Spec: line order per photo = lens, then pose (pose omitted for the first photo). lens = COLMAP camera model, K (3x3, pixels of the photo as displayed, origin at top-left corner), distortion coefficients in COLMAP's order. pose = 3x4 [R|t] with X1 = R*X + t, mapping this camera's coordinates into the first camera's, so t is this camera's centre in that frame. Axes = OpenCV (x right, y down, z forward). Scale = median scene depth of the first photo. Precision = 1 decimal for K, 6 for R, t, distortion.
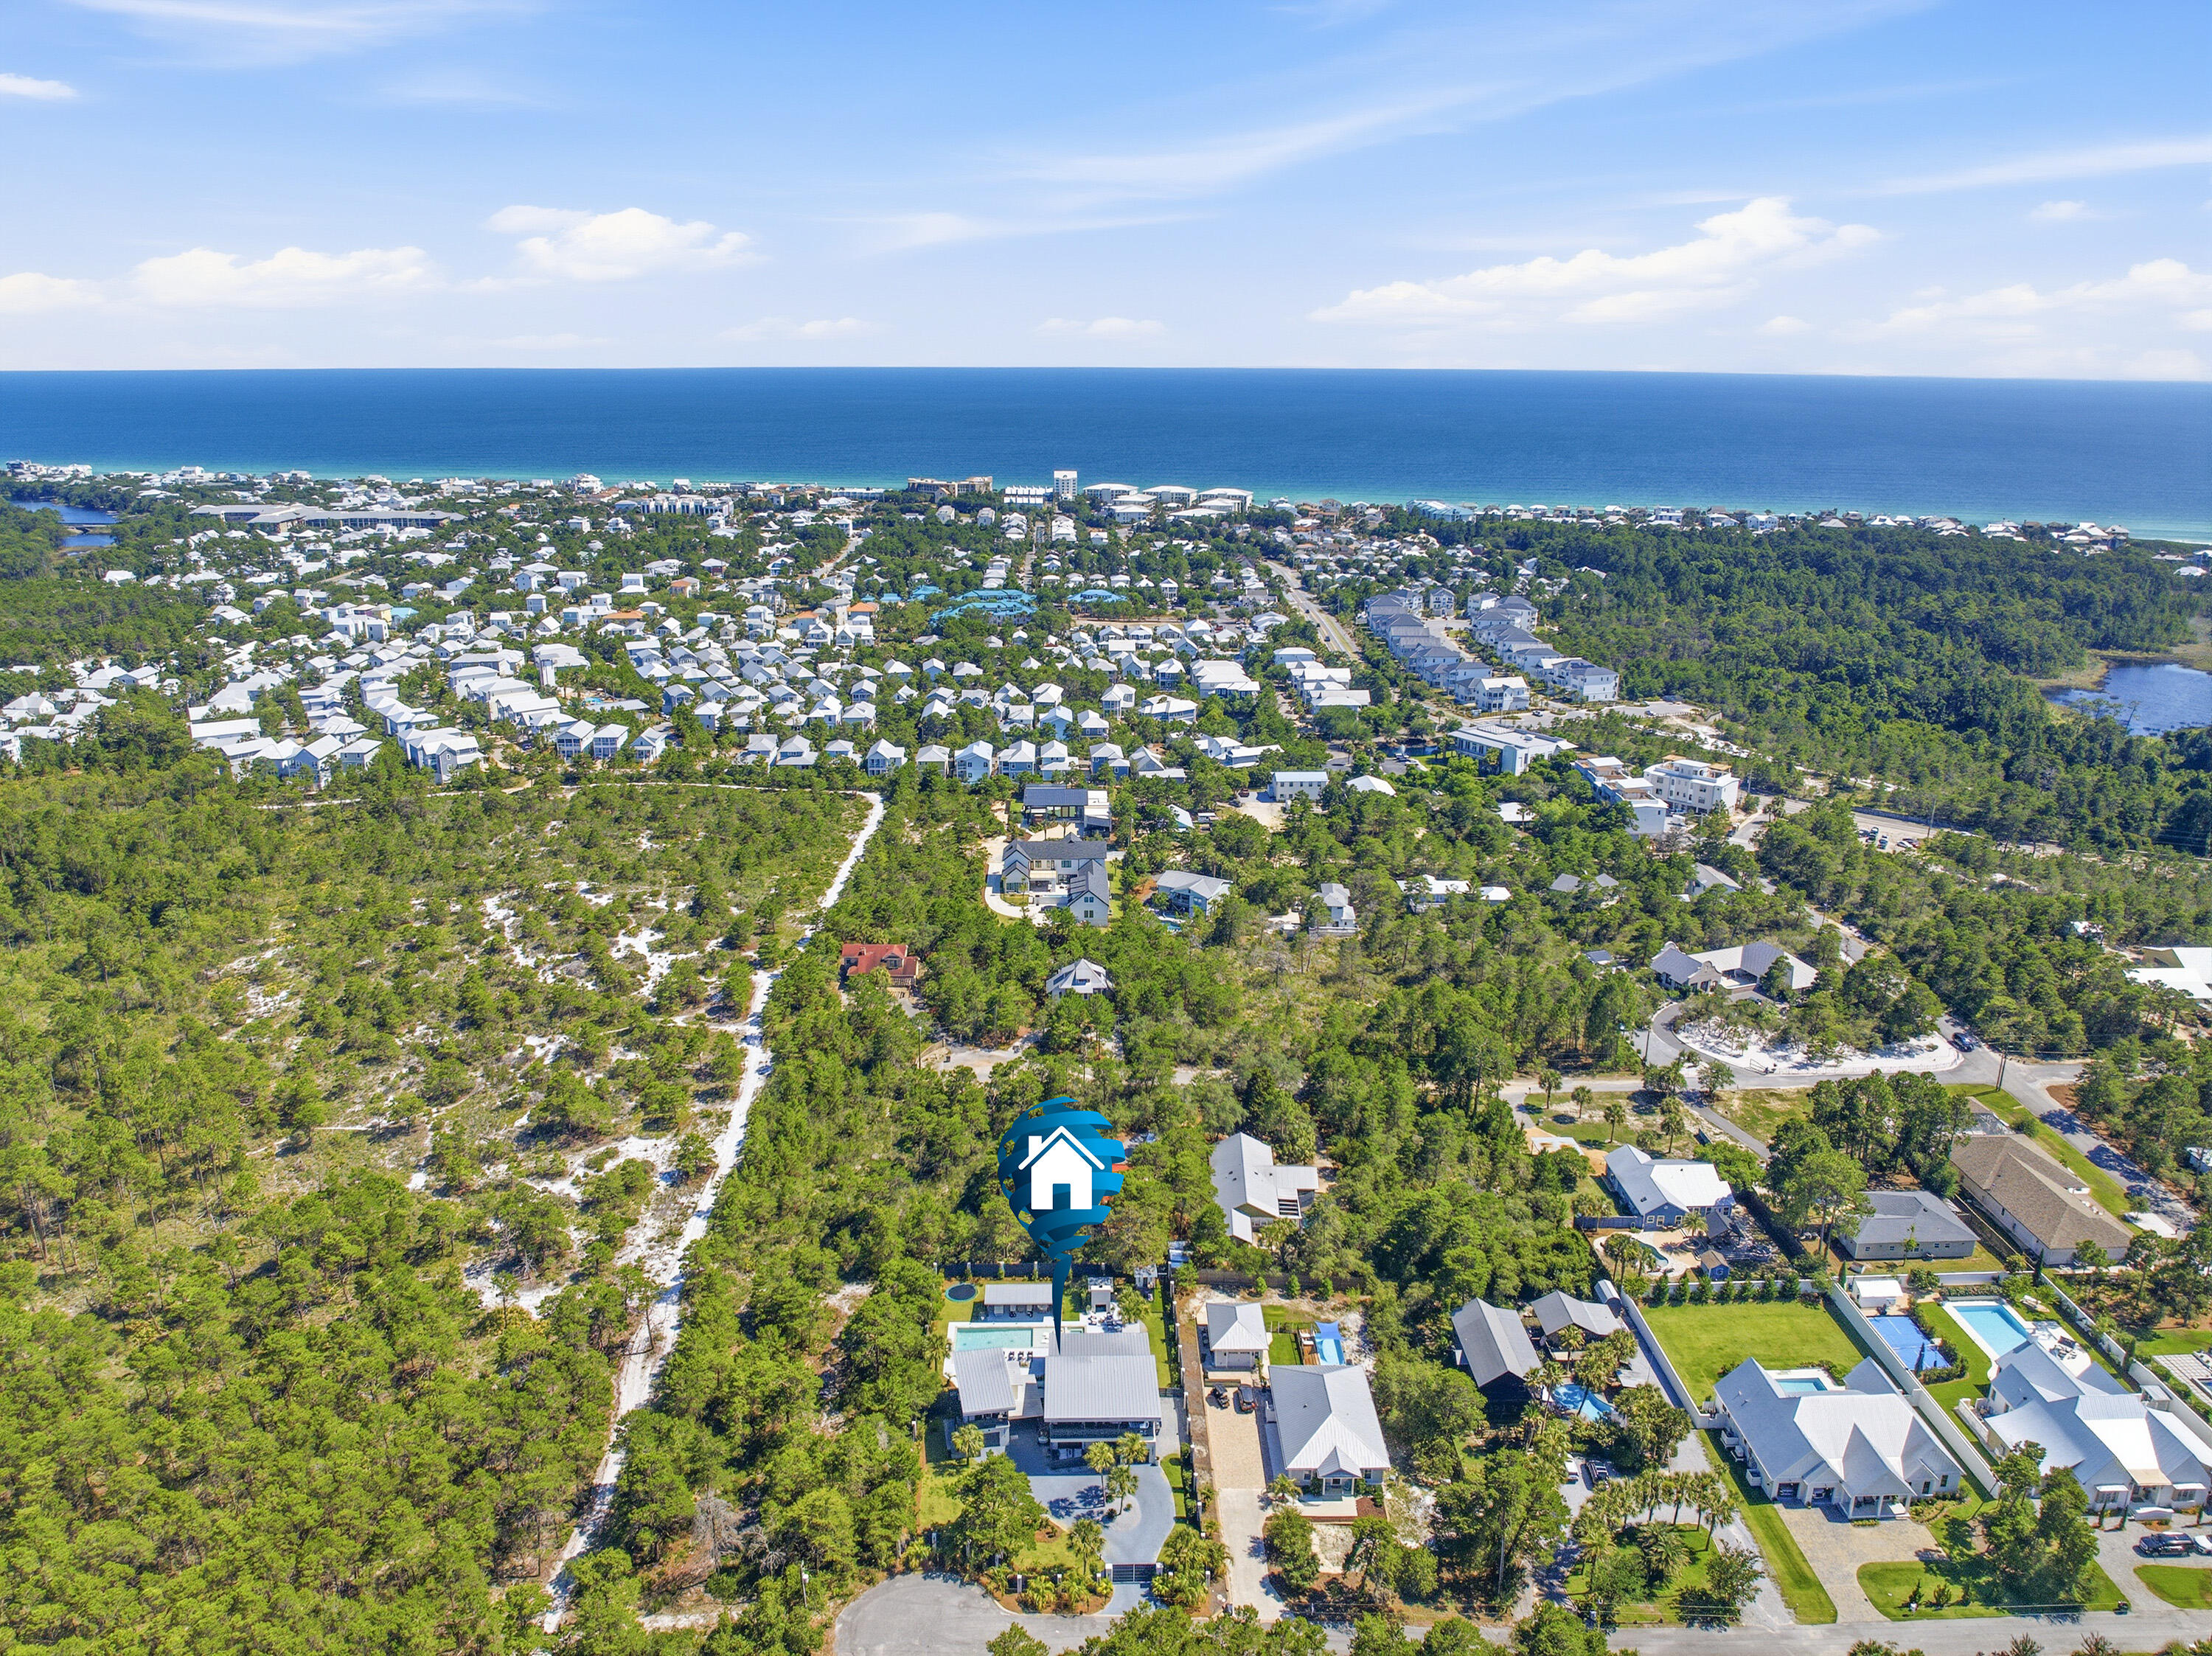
lens RADIAL K [[1547.3, 0, 1106.0], [0, 1547.3, 828.0], [0, 0, 1]] dist [-0.033660, 0.001640]
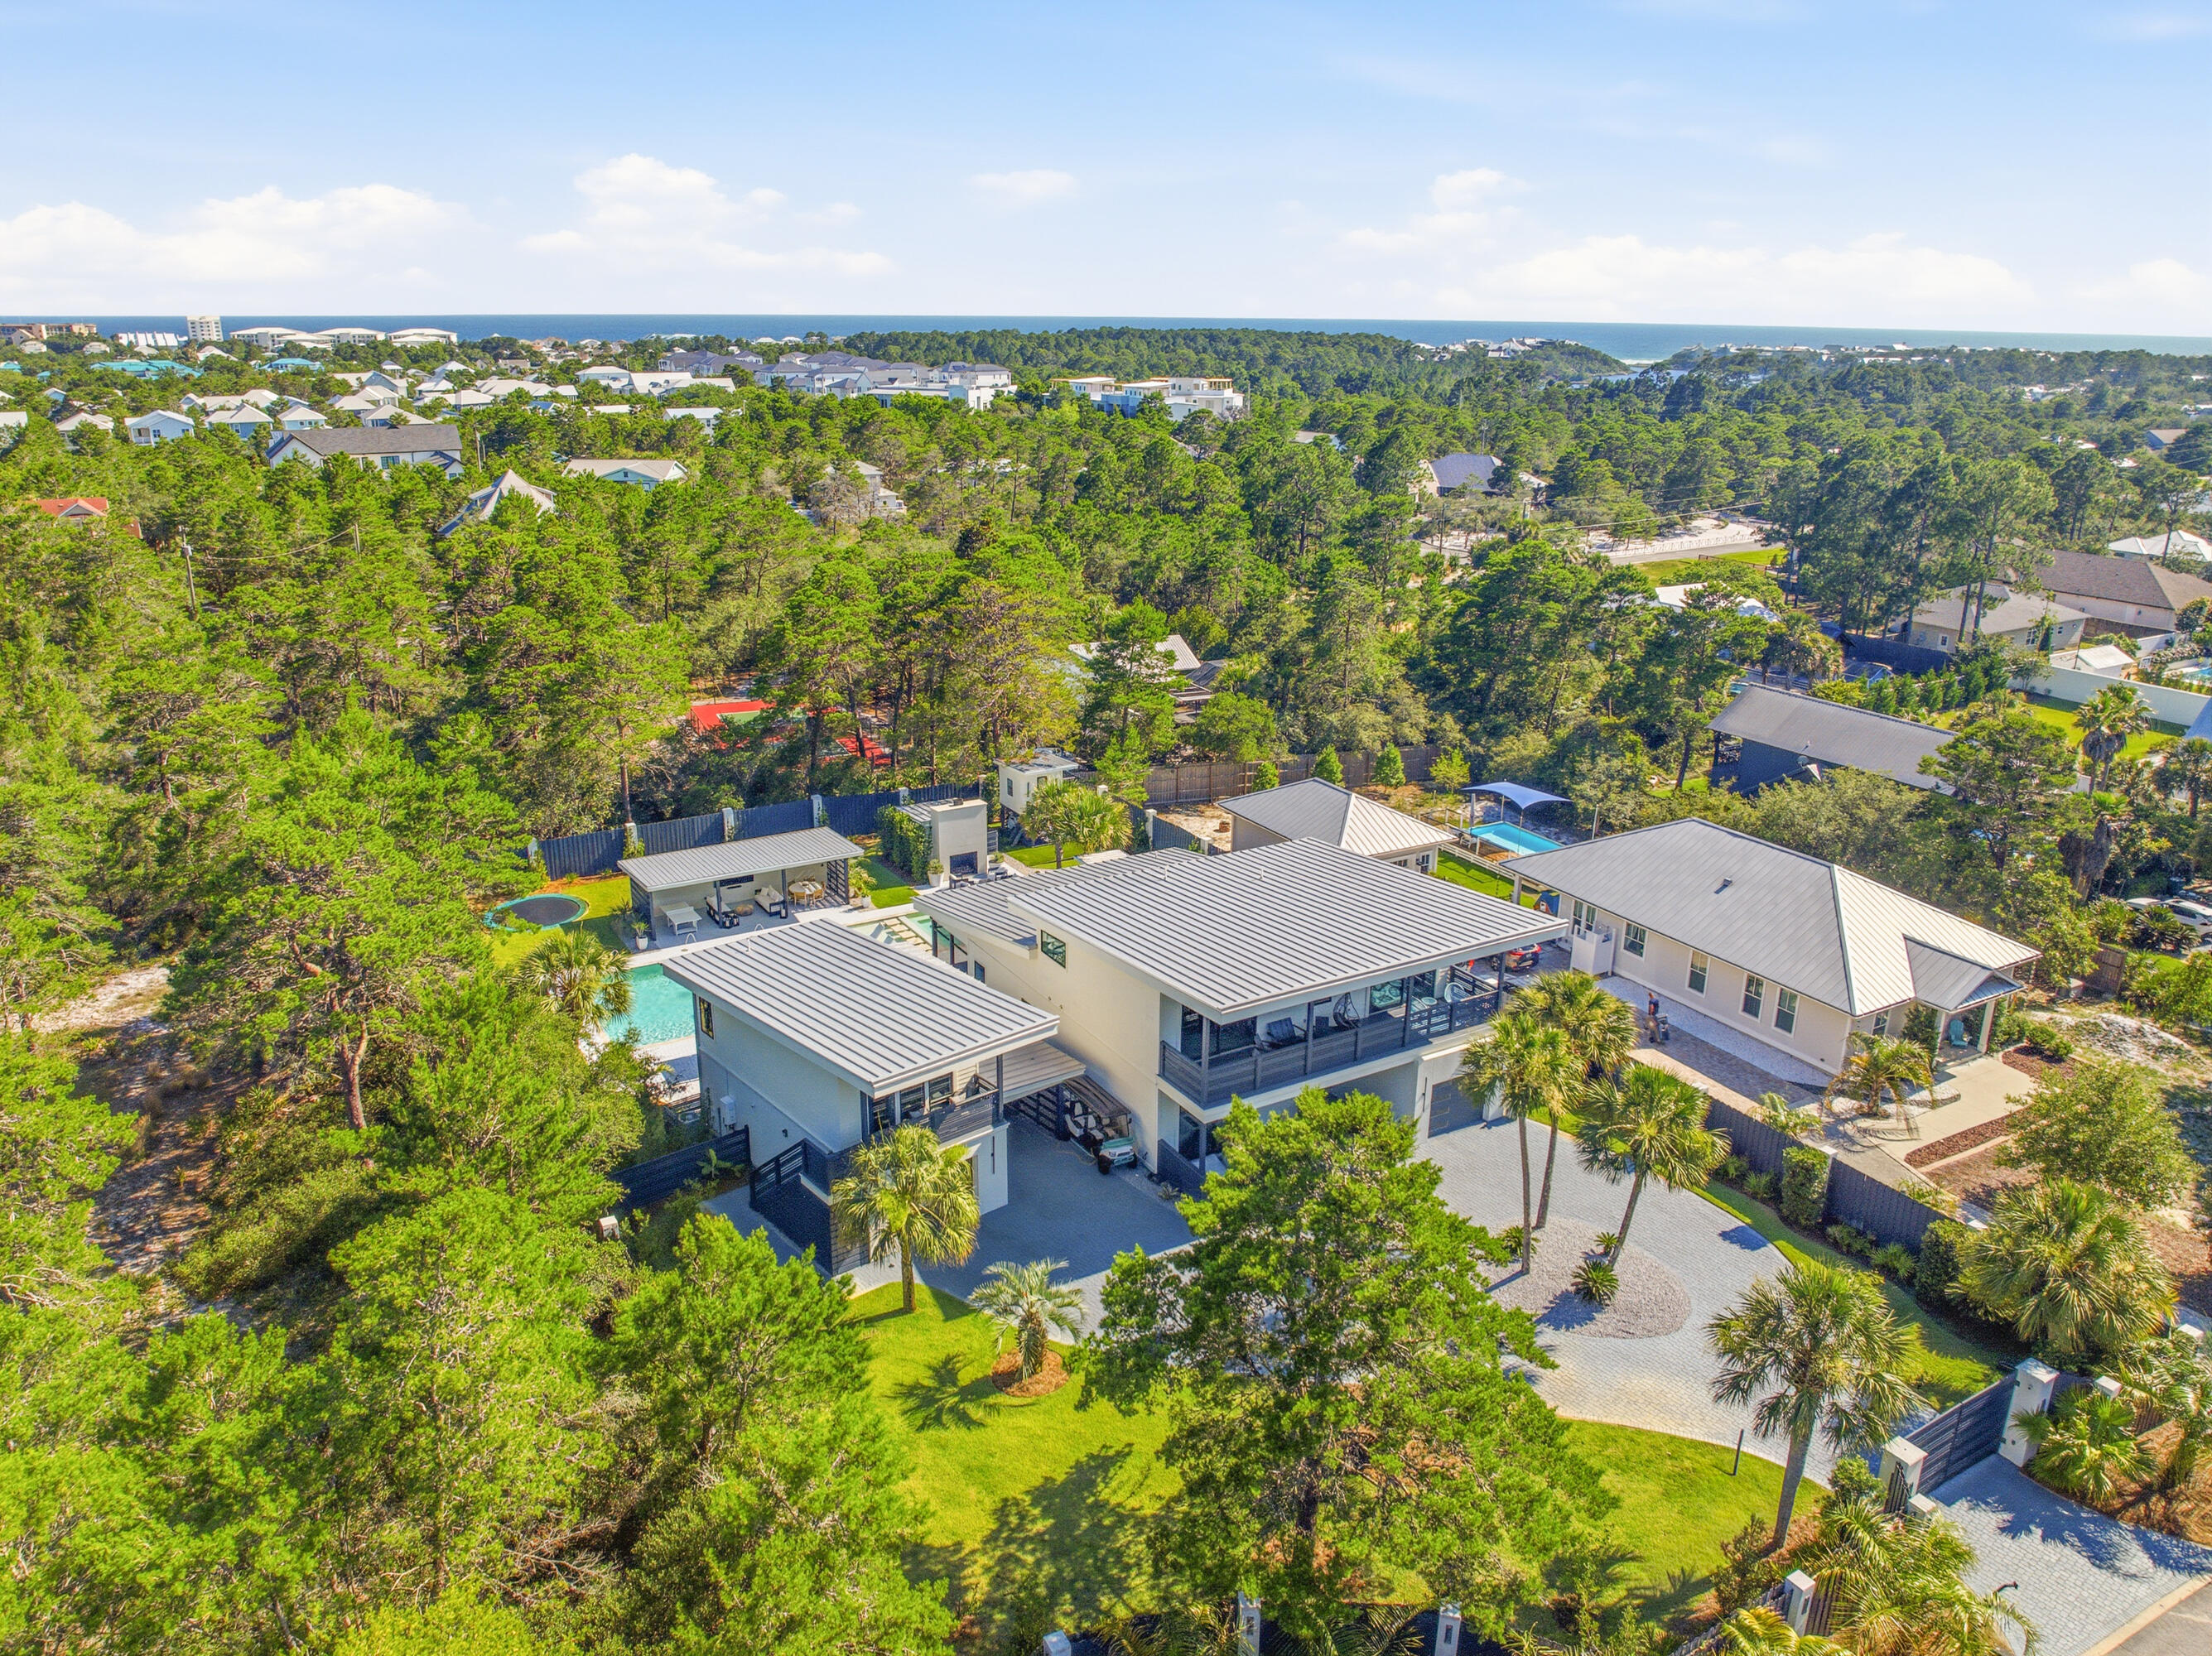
lens RADIAL K [[1547.2, 0, 1106.0], [0, 1547.2, 828.0], [0, 0, 1]] dist [-0.033660, 0.001640]
pose [[0.874435, -0.153637, 0.460172, -0.120387], [0.138562, 0.988112, 0.066599, 0.247119], [-0.464934, 0.005526, 0.885328, 0.583912]]
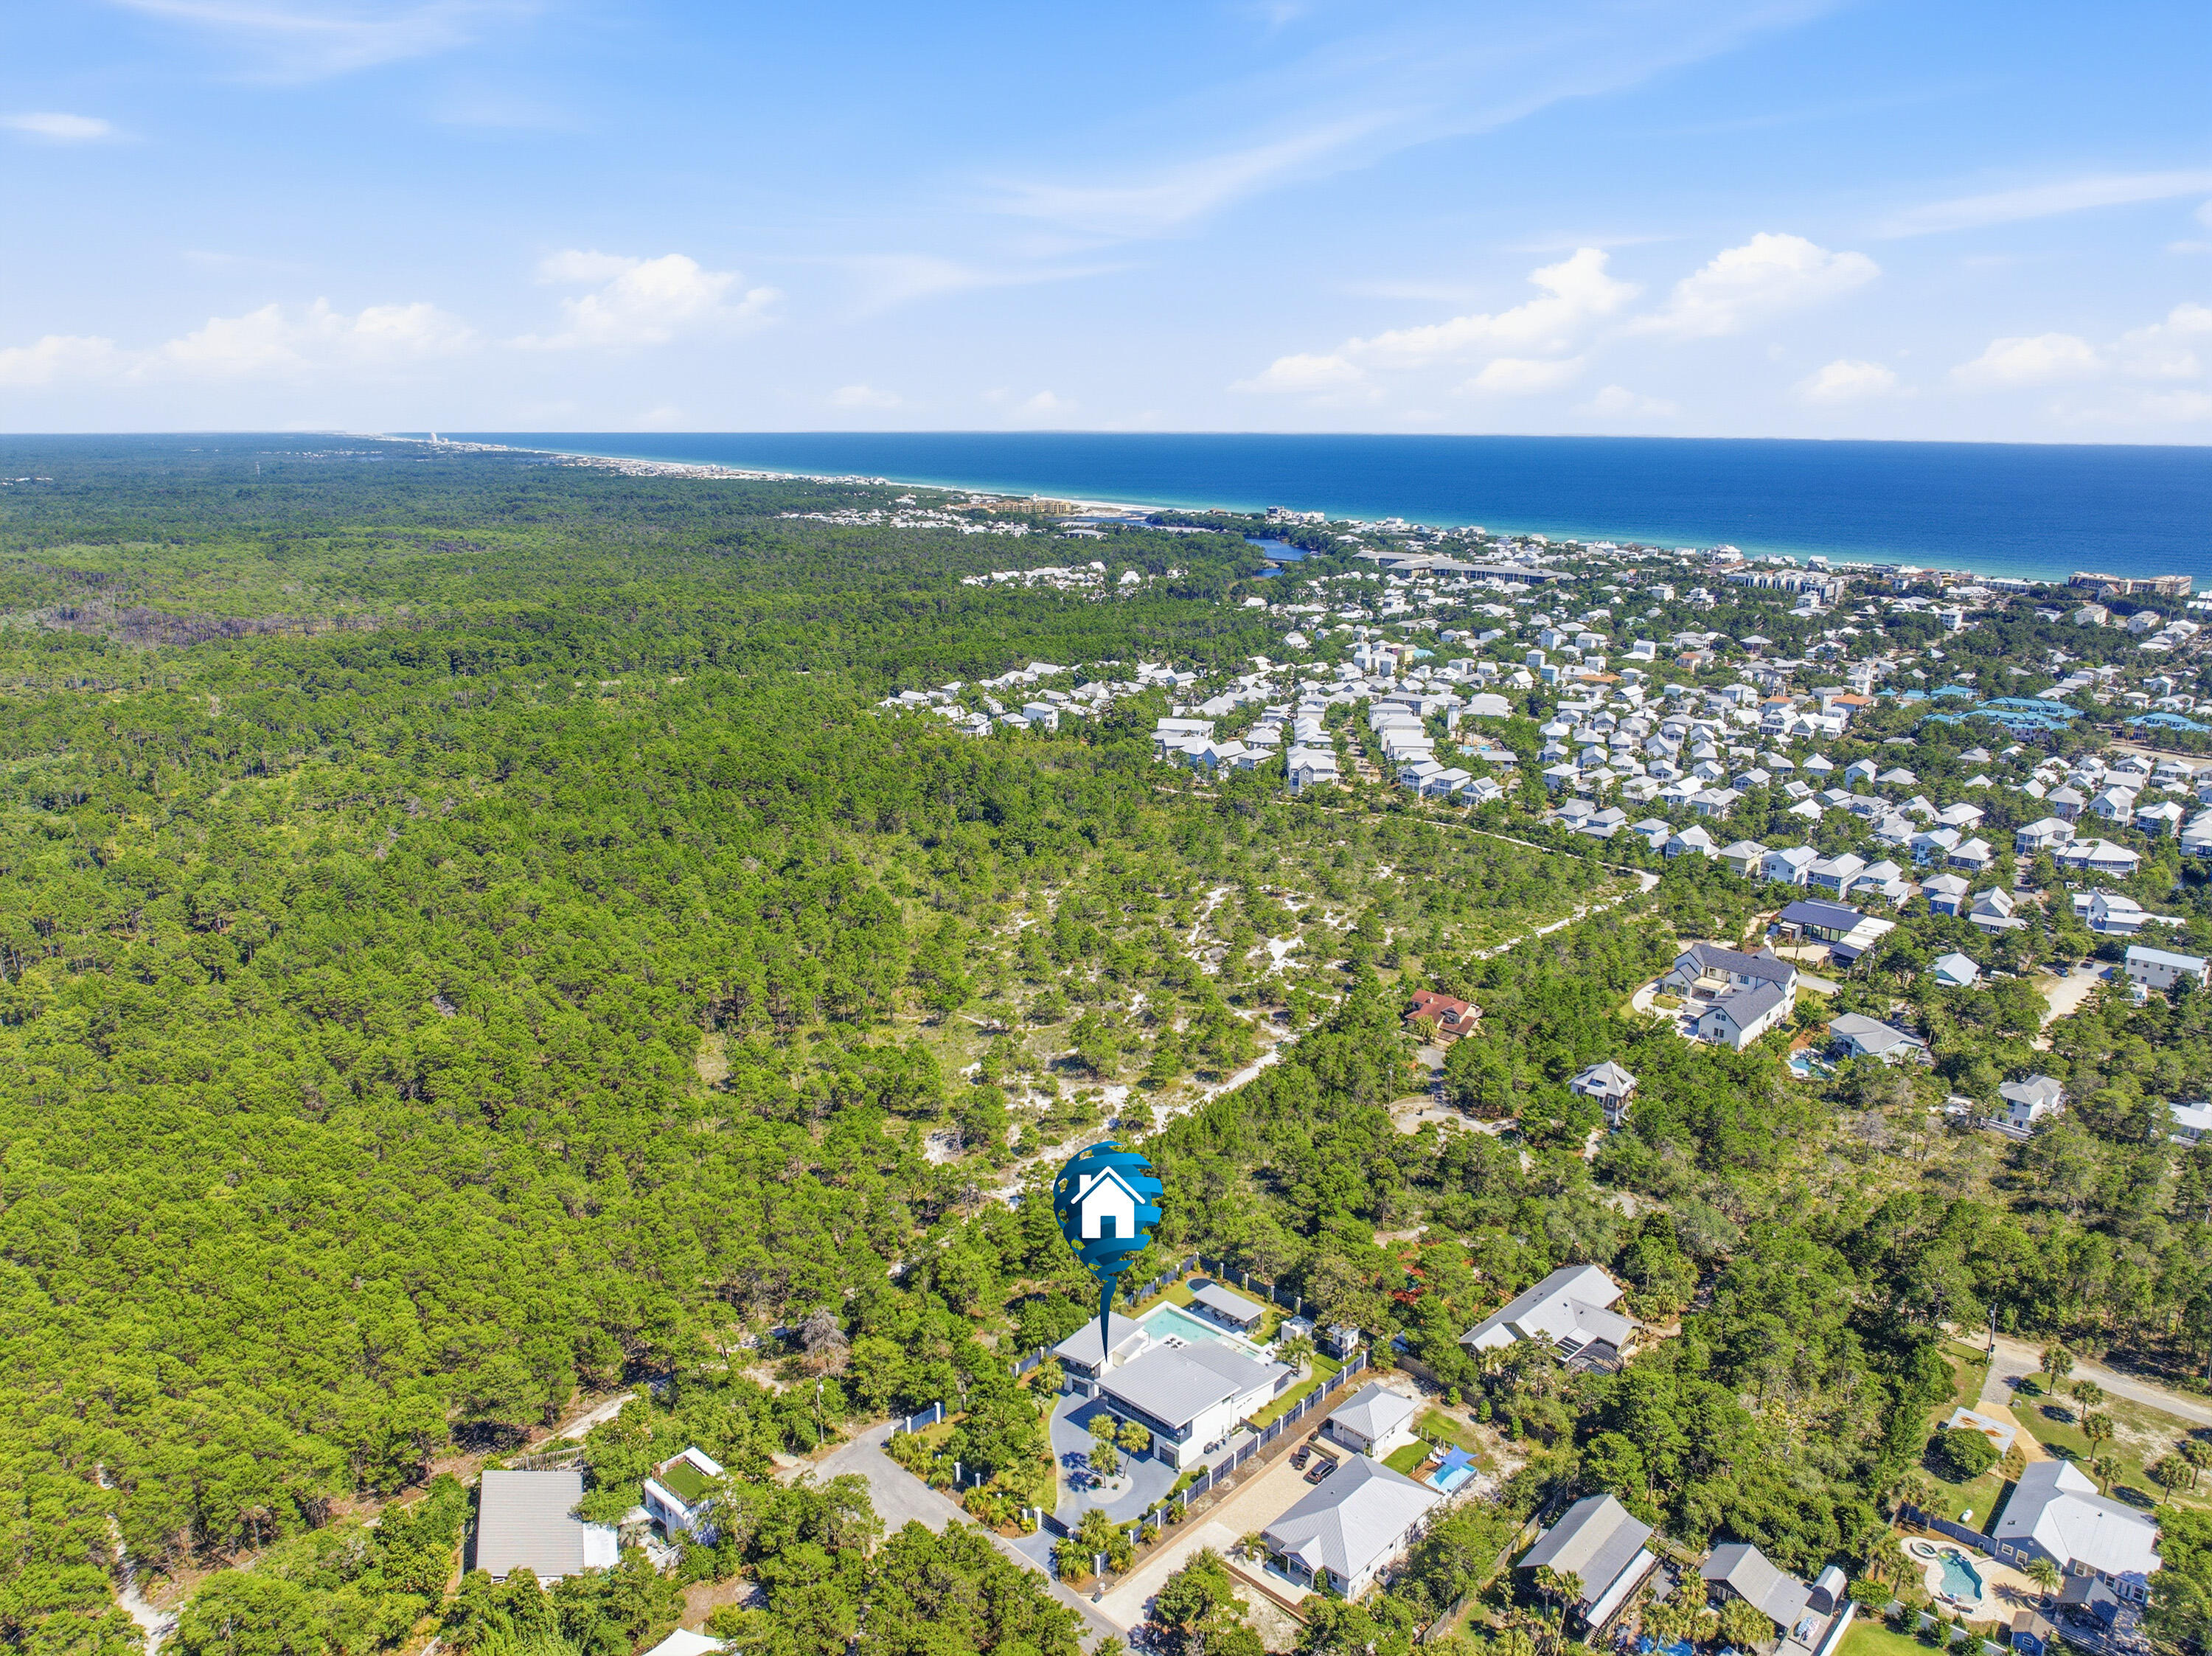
lens RADIAL K [[1547.3, 0, 1106.0], [0, 1547.3, 828.0], [0, 0, 1]] dist [-0.033660, 0.001640]
pose [[0.727623, 0.171953, -0.664076, 0.456171], [-0.200323, 0.979138, 0.034042, -0.031309], [0.656076, 0.108260, 0.746890, 0.102162]]
